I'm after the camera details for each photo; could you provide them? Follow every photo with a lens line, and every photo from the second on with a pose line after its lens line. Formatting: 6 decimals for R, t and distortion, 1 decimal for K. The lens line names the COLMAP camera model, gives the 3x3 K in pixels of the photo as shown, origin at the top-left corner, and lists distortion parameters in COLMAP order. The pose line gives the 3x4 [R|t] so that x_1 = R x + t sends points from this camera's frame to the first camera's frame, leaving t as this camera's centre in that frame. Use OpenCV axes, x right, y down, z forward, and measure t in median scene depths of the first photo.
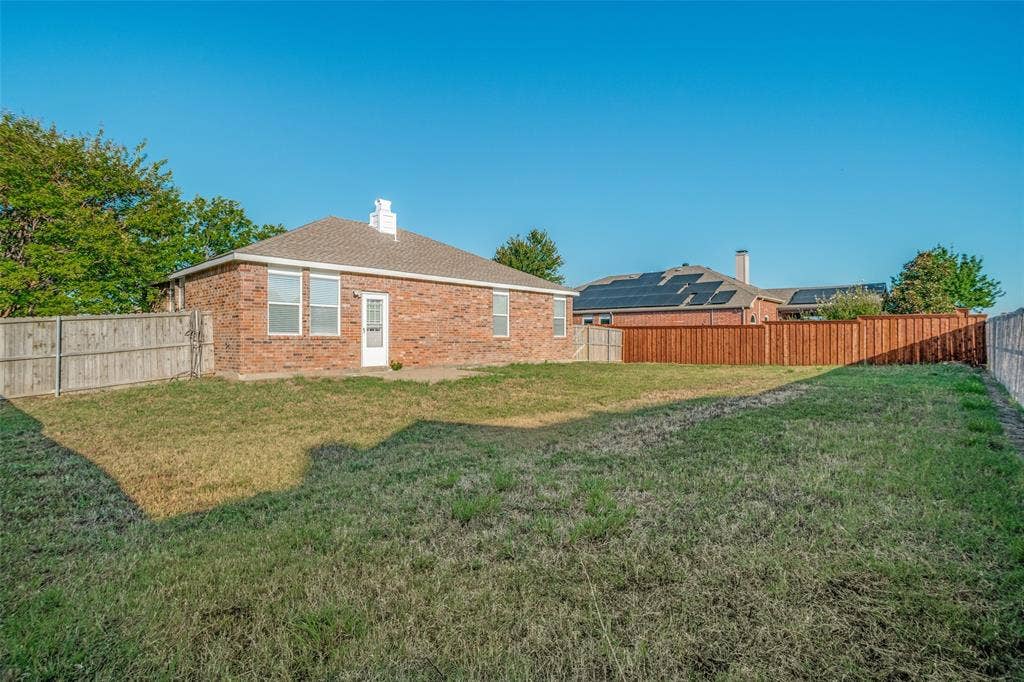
lens RADIAL K [[504.4, 0, 510.6], [0, 504.4, 336.8], [0, 0, 1]] dist [-0.063959, 0.026992]
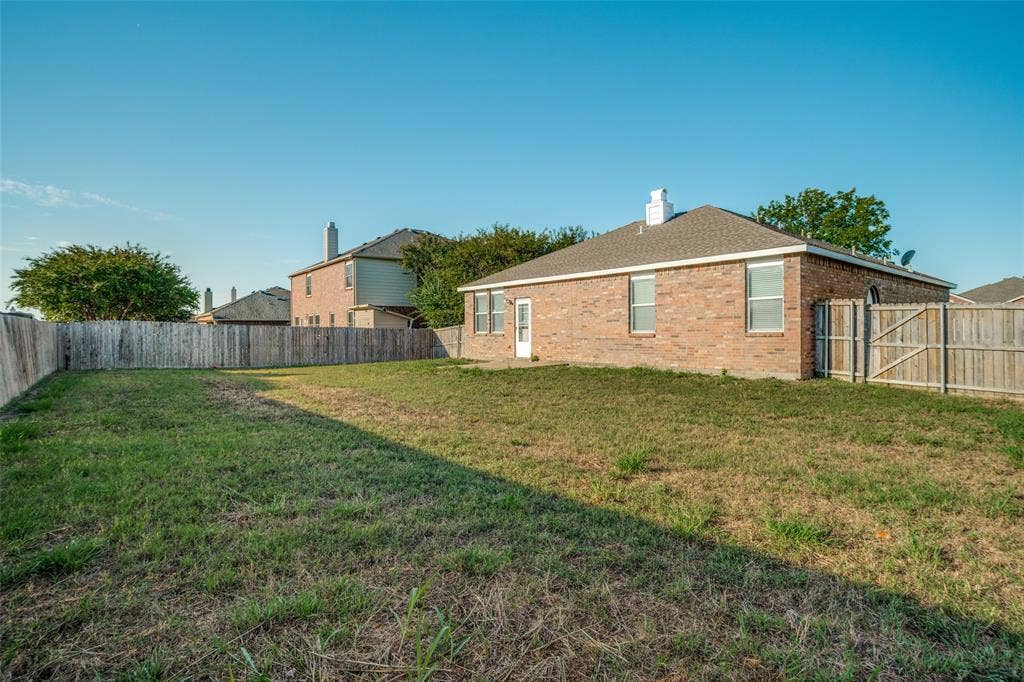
lens RADIAL K [[504.4, 0, 510.6], [0, 504.4, 336.8], [0, 0, 1]] dist [-0.063959, 0.026992]
pose [[-0.116248, 0.004558, -0.993210, 0.833046], [0.007427, 0.999966, 0.003719, 0.002050], [0.993192, -0.006944, -0.116277, 0.943673]]
